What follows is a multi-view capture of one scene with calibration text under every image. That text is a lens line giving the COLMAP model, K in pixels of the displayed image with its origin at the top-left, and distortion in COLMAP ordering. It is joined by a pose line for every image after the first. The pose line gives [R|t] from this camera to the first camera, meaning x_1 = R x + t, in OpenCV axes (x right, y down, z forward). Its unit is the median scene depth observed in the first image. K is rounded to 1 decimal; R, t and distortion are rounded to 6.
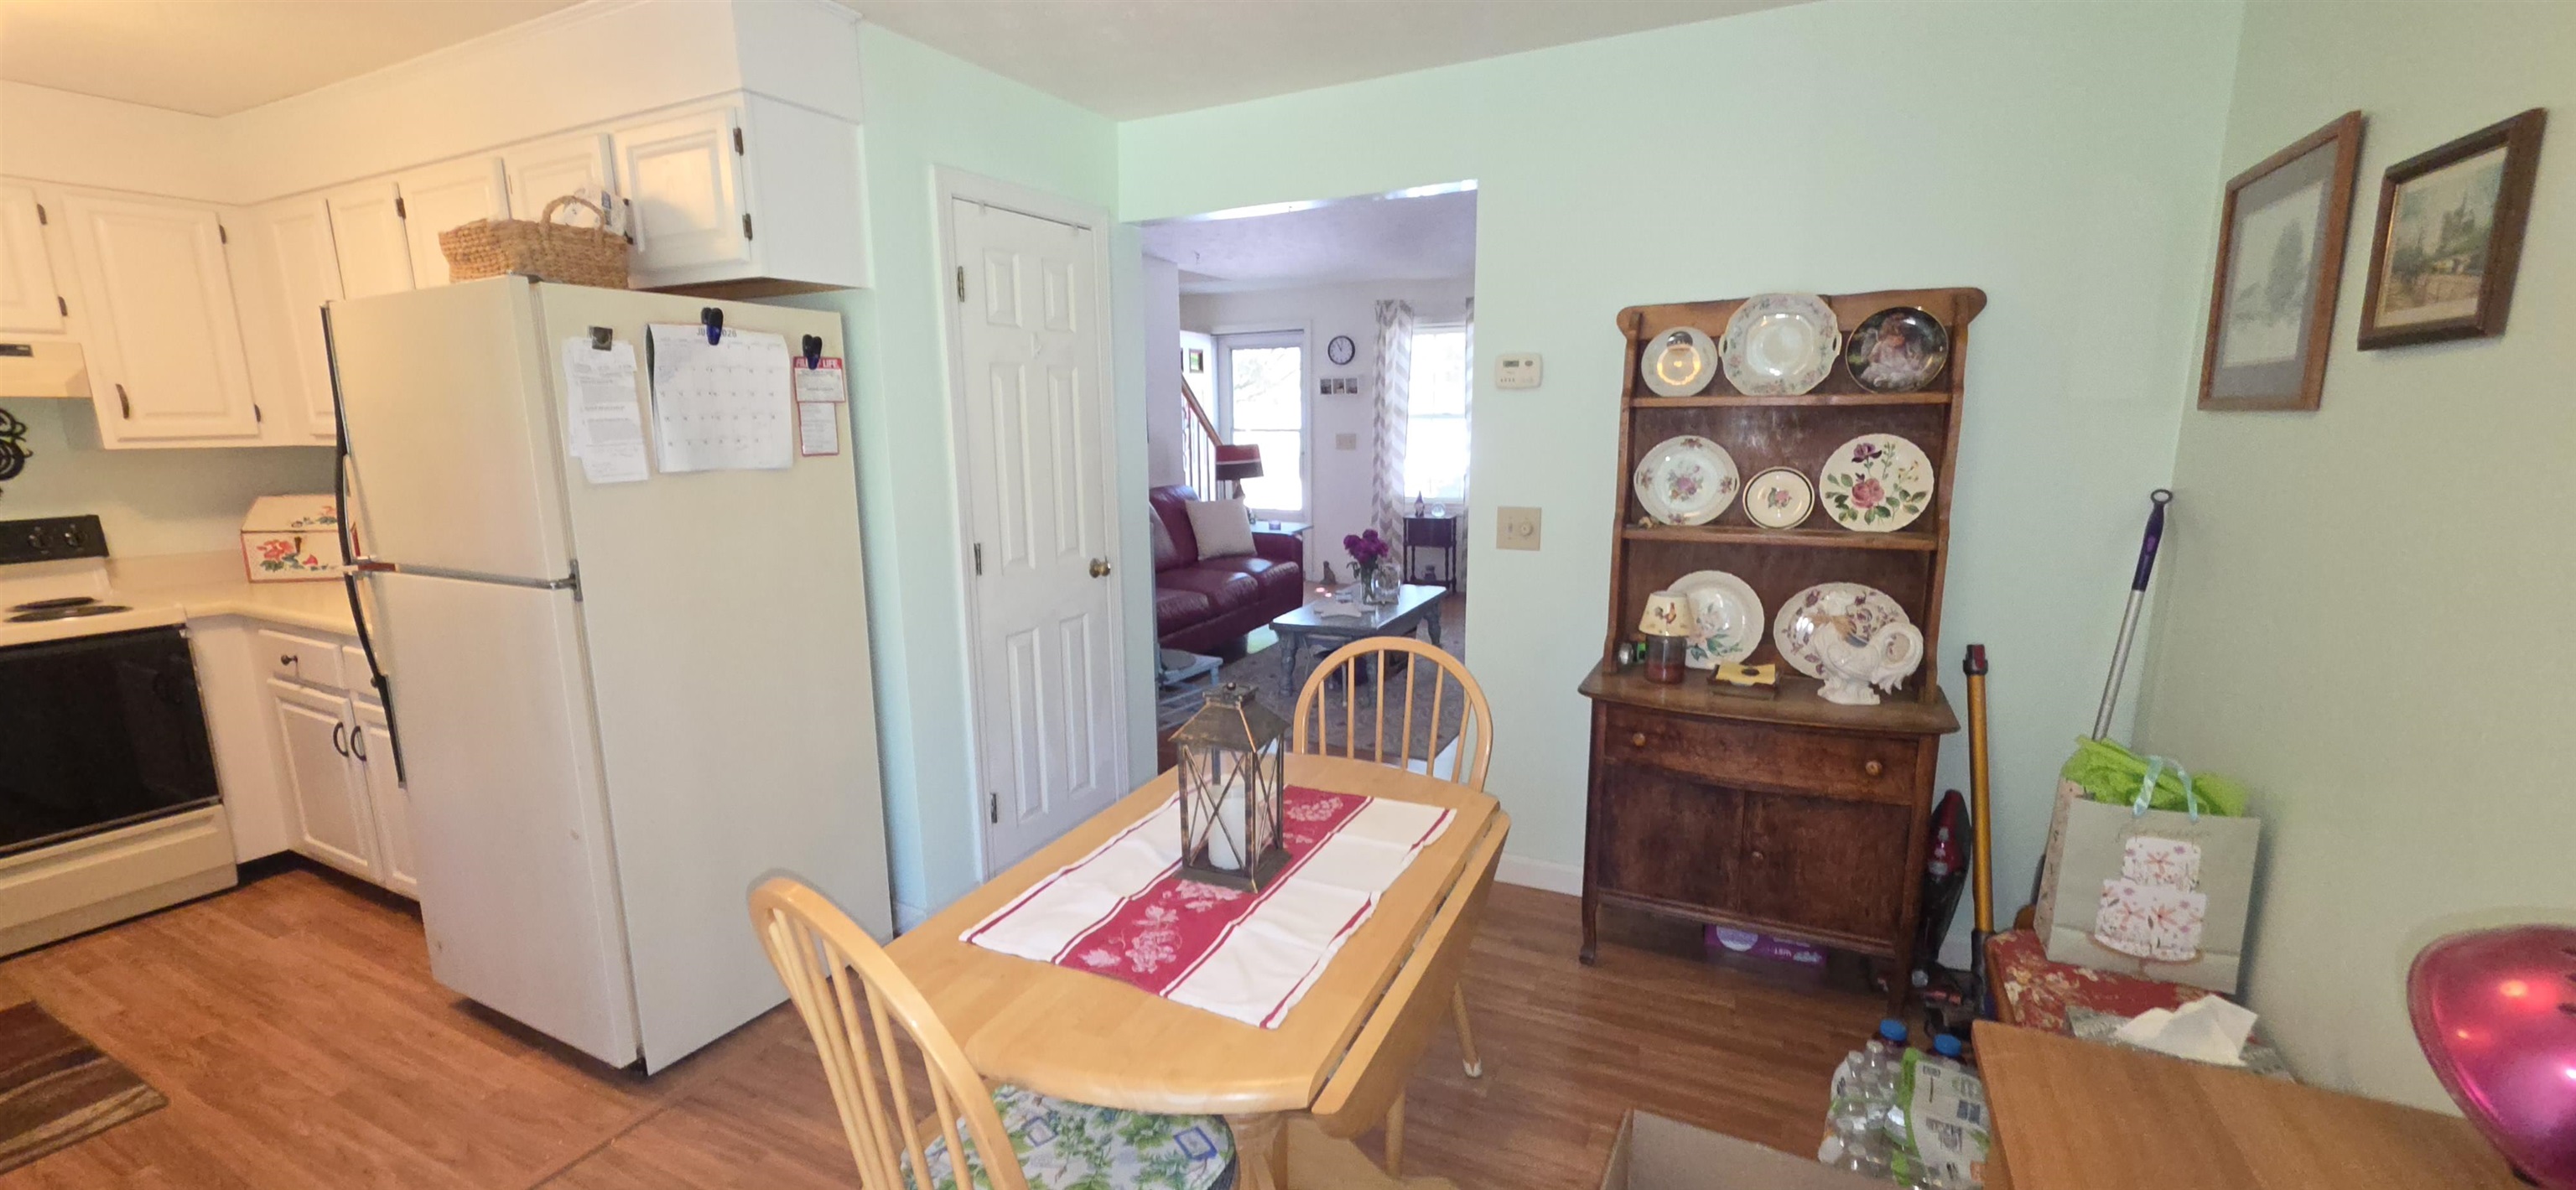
lens RADIAL K [[1027.6, 0, 1268.5], [0, 1027.6, 614.3], [0, 0, 1]] dist [-0.001202, -0.000126]
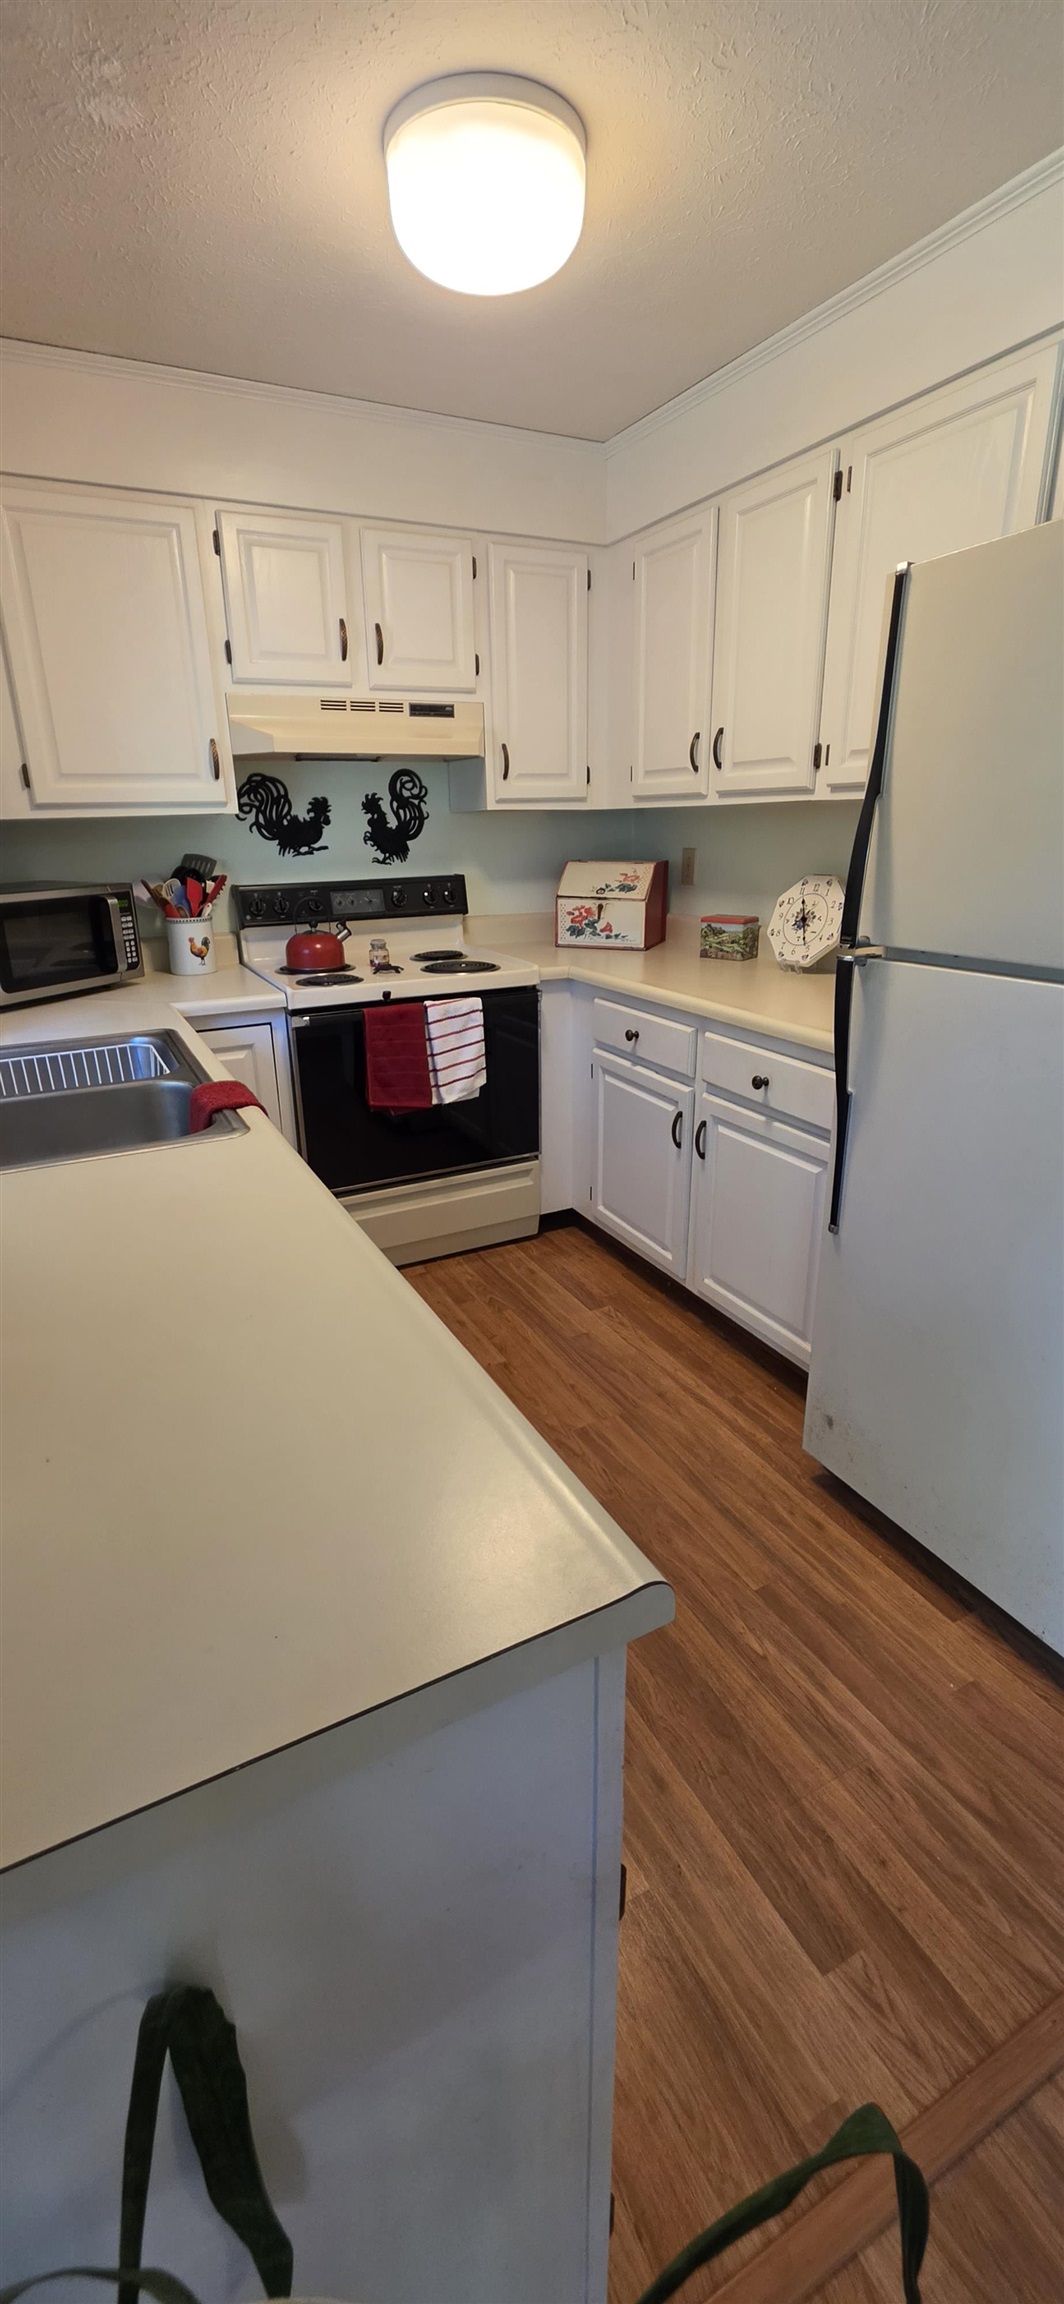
lens RADIAL K [[928.0, 0, 526.1], [0, 928.0, 1140.8], [0, 0, 1]] dist [-0.001436, -0.000540]
pose [[0.810860, 0.188467, -0.554063, -0.585004], [-0.103153, 0.977931, 0.181686, -0.007655], [0.576077, -0.090169, 0.812407, 0.251384]]
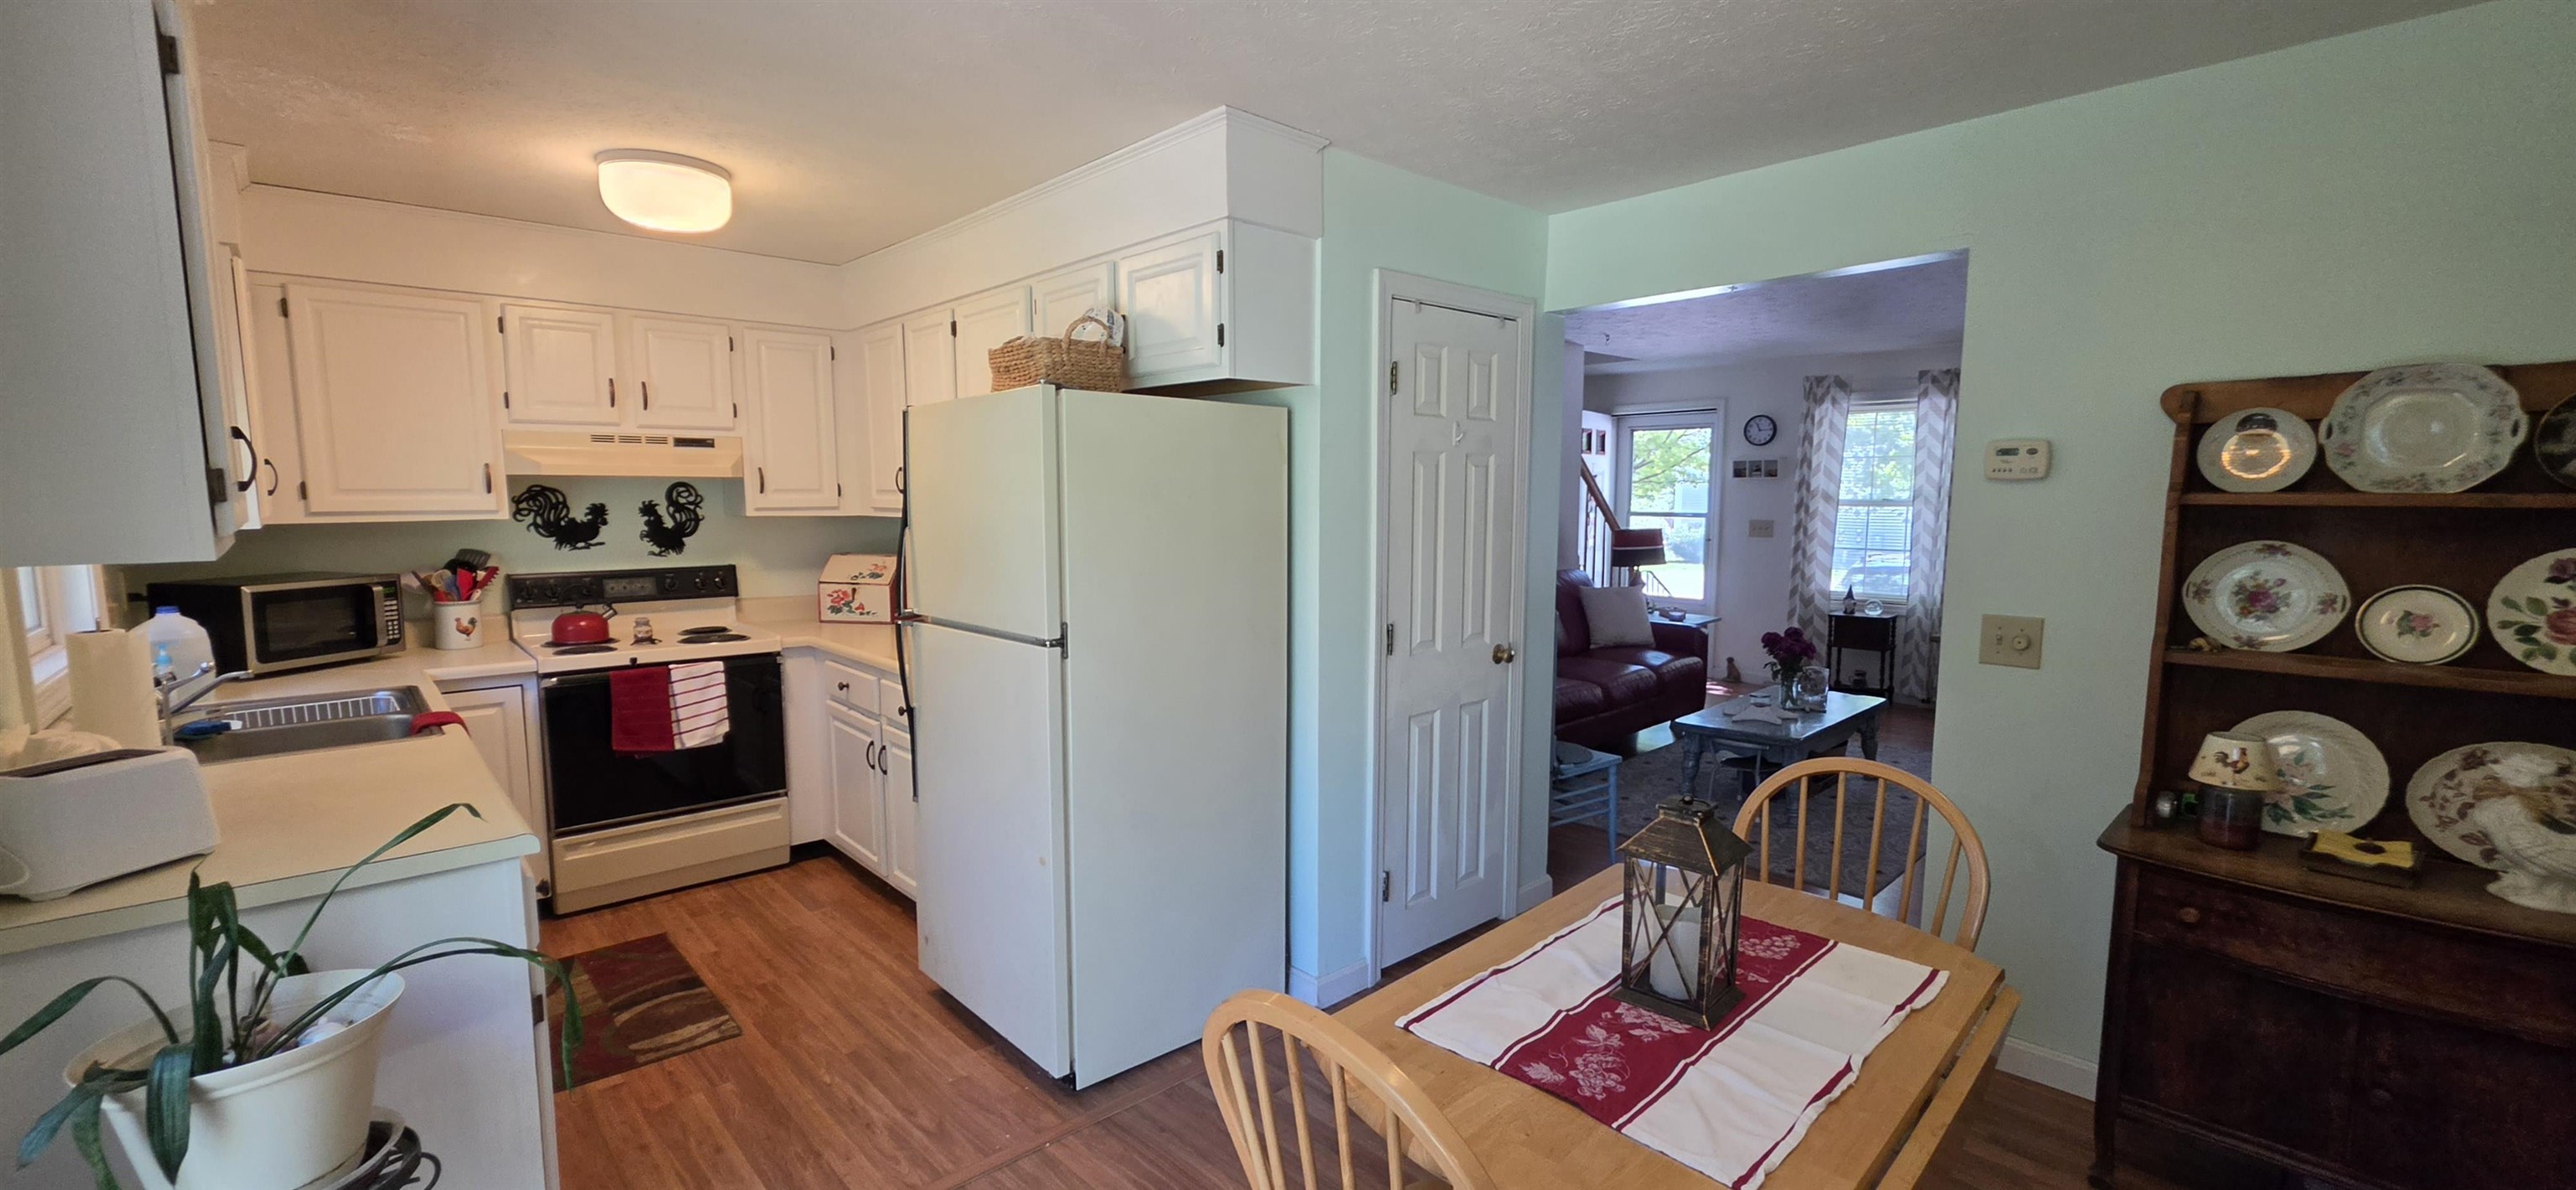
lens RADIAL K [[1037.6, 0, 1272.8], [0, 1037.6, 609.8], [0, 0, 1]] dist [-0.001436, -0.000540]
pose [[0.938751, 0.050313, -0.340904, -0.042783], [-0.077047, 0.994885, -0.065333, -0.006780], [0.335873, 0.087597, 0.937825, -0.016951]]
